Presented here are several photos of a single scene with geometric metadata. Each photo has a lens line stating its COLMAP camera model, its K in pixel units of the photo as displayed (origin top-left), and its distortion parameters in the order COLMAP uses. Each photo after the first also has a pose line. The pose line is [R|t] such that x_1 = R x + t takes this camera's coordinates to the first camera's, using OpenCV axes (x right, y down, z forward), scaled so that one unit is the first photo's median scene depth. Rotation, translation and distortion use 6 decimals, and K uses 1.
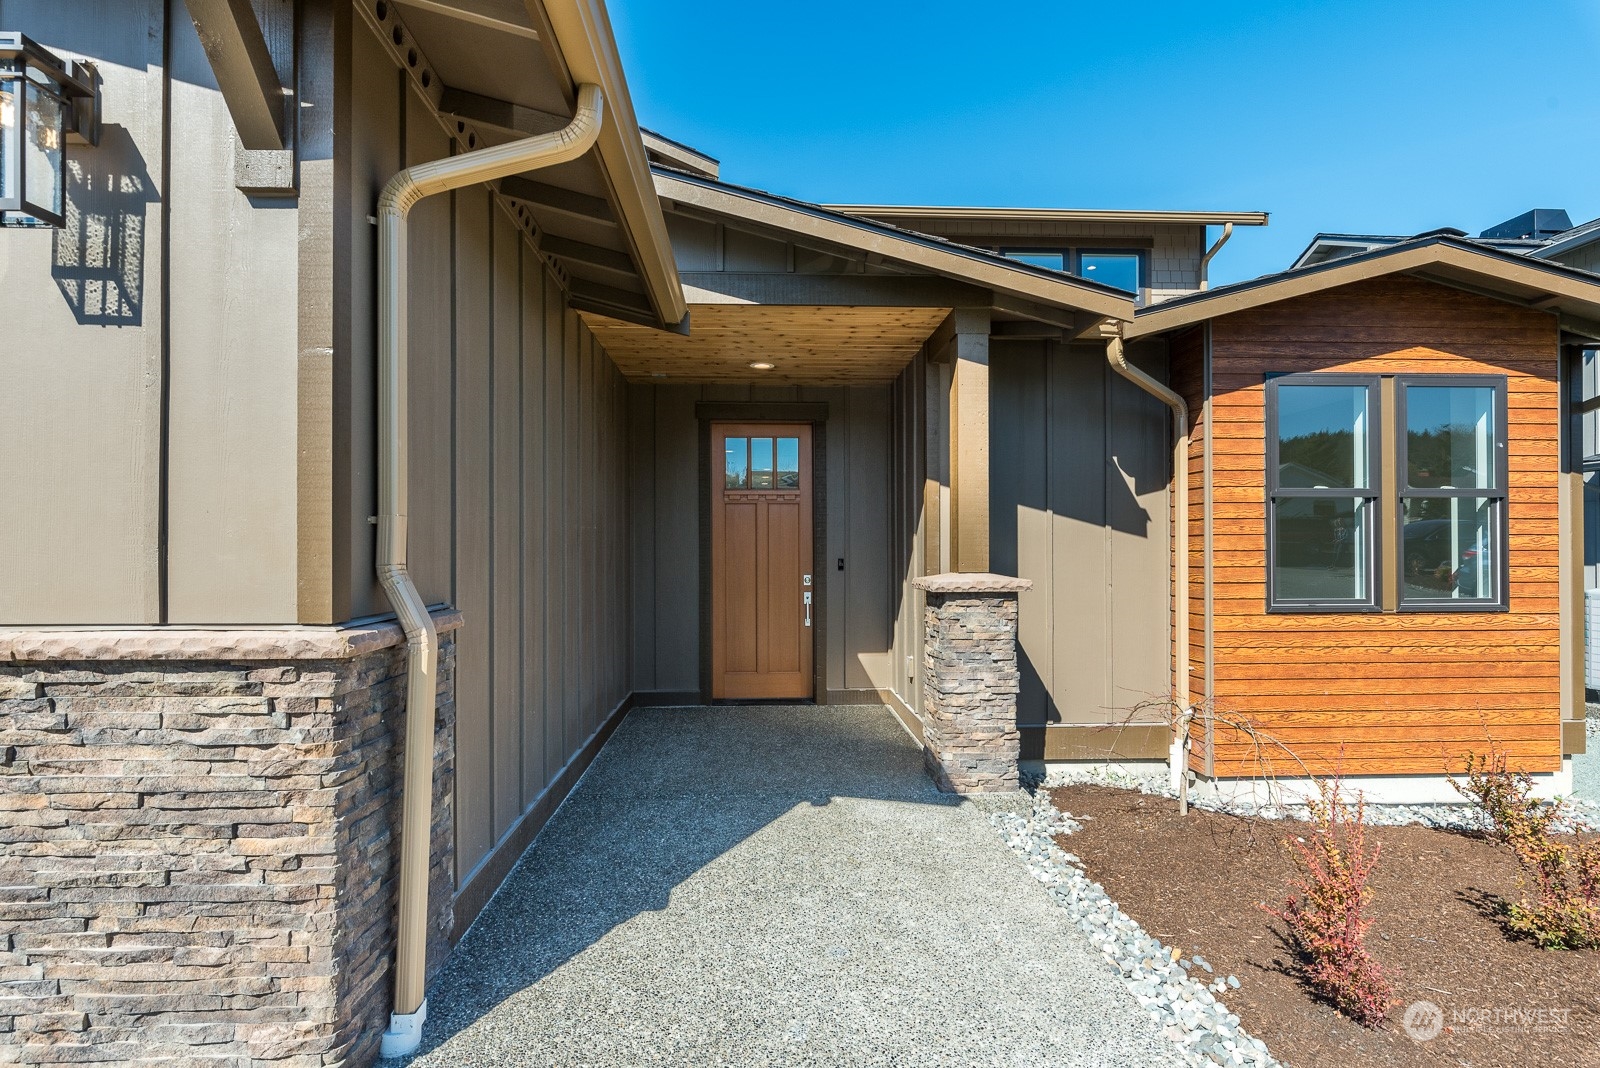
lens RADIAL K [[774.3, 0, 790.7], [0, 774.3, 534.0], [0, 0, 1]] dist [0.003161, 0.000714]
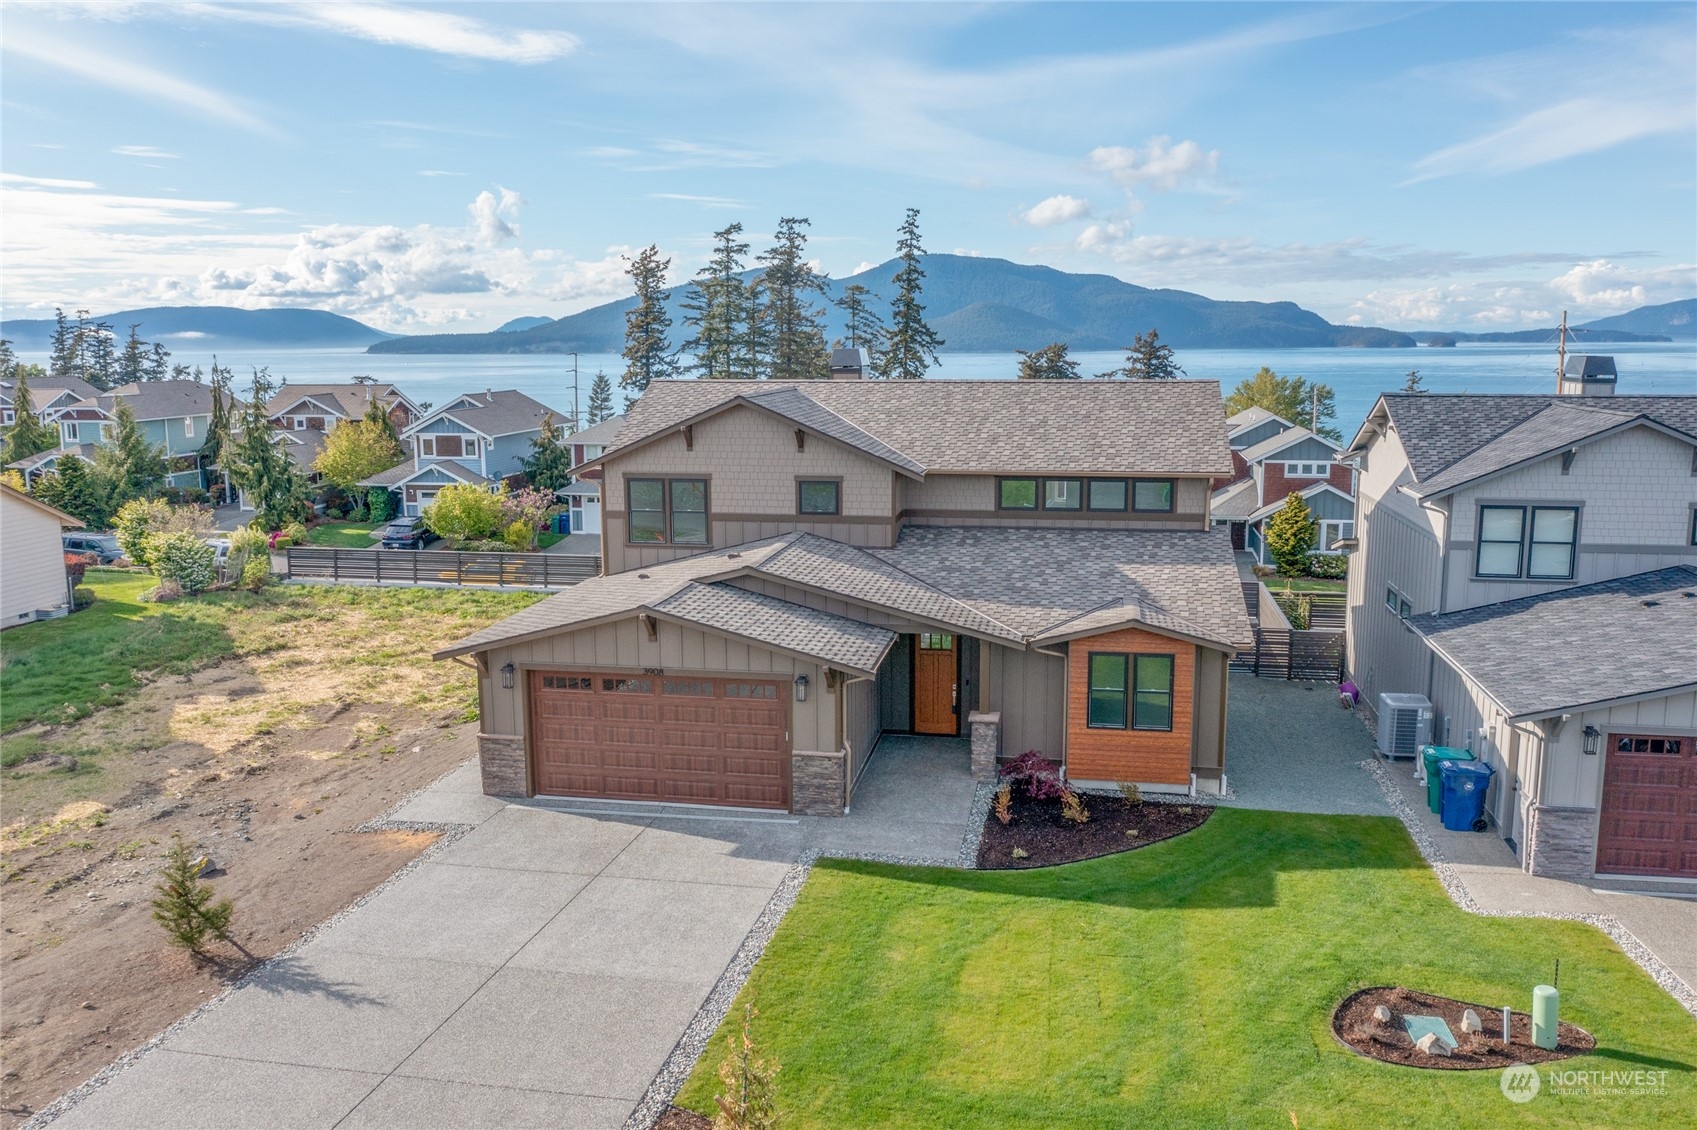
lens RADIAL K [[1371.3, 0, 849.7], [0, 1371.3, 565.6], [0, 0, 1]] dist [-0.007624, 0.002045]
pose [[0.974091, 0.032609, -0.223795, 0.884748], [0.014423, 0.978579, 0.205368, -1.626082], [0.225697, -0.203274, 0.952754, -4.165238]]
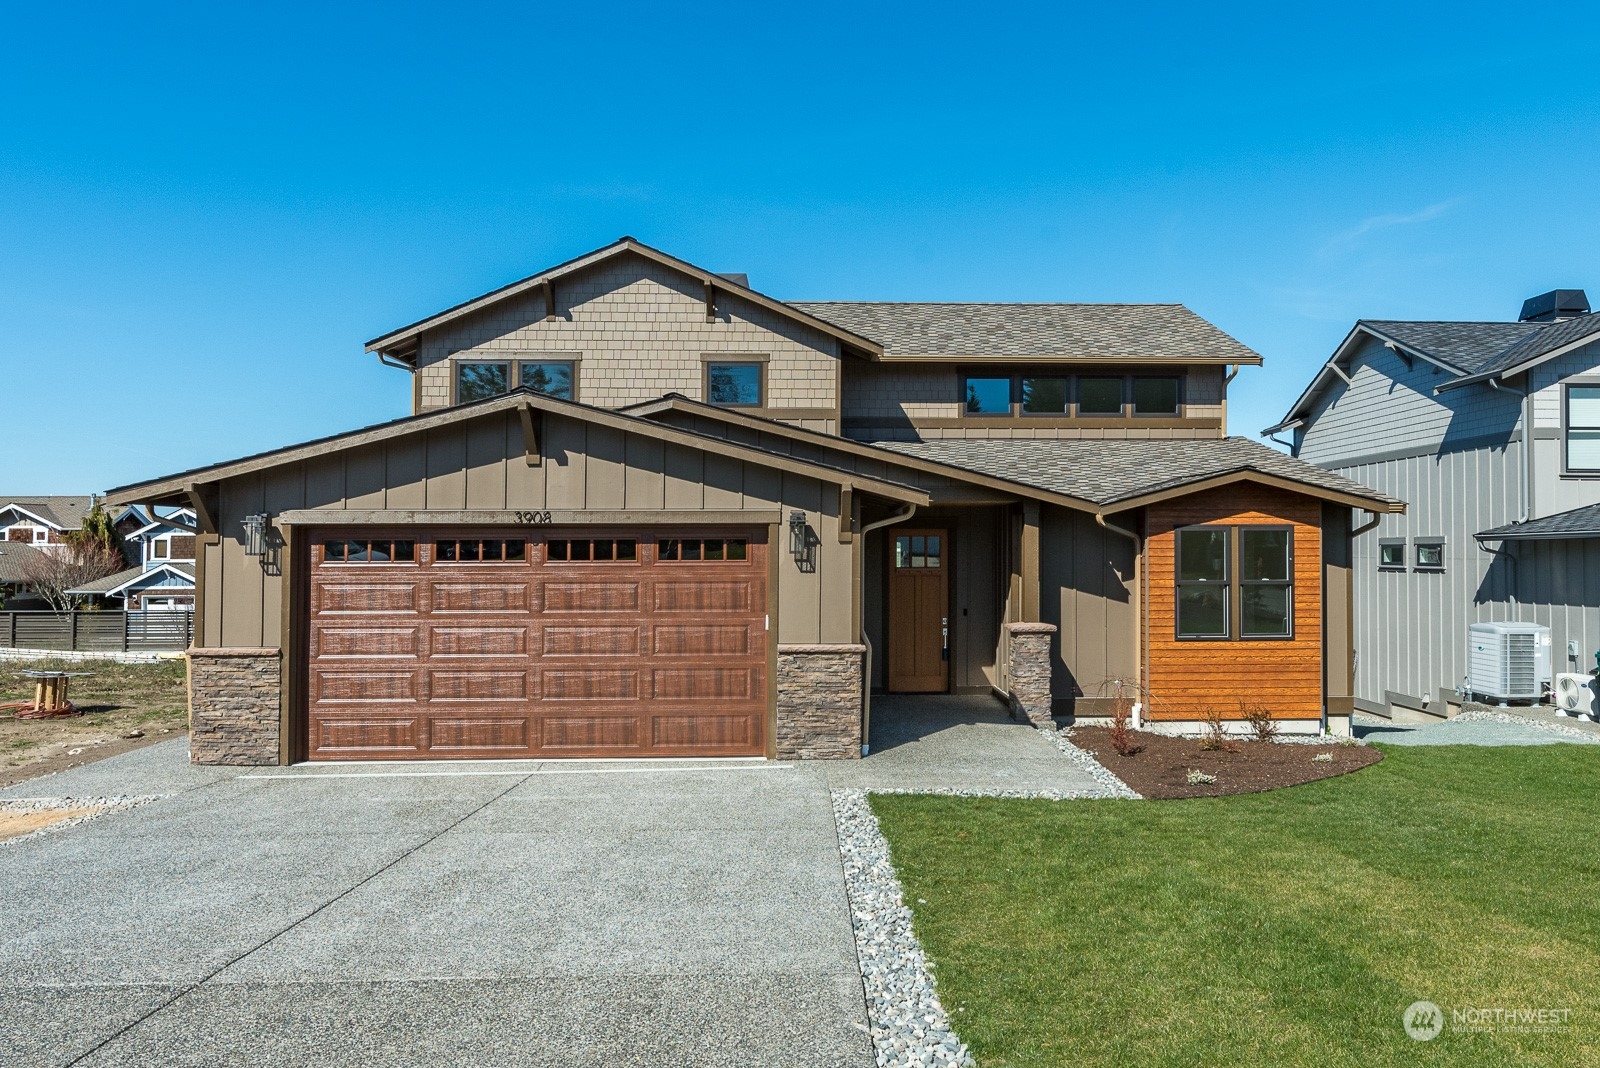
lens RADIAL K [[1159.8, 0, 855.8], [0, 1159.8, 536.9], [0, 0, 1]] dist [0.014663, -0.003213]
pose [[0.999992, -0.000267, 0.003945, -0.251034], [0.000220, 0.999926, 0.012127, -0.212614], [-0.003948, -0.012126, 0.999919, -2.089155]]
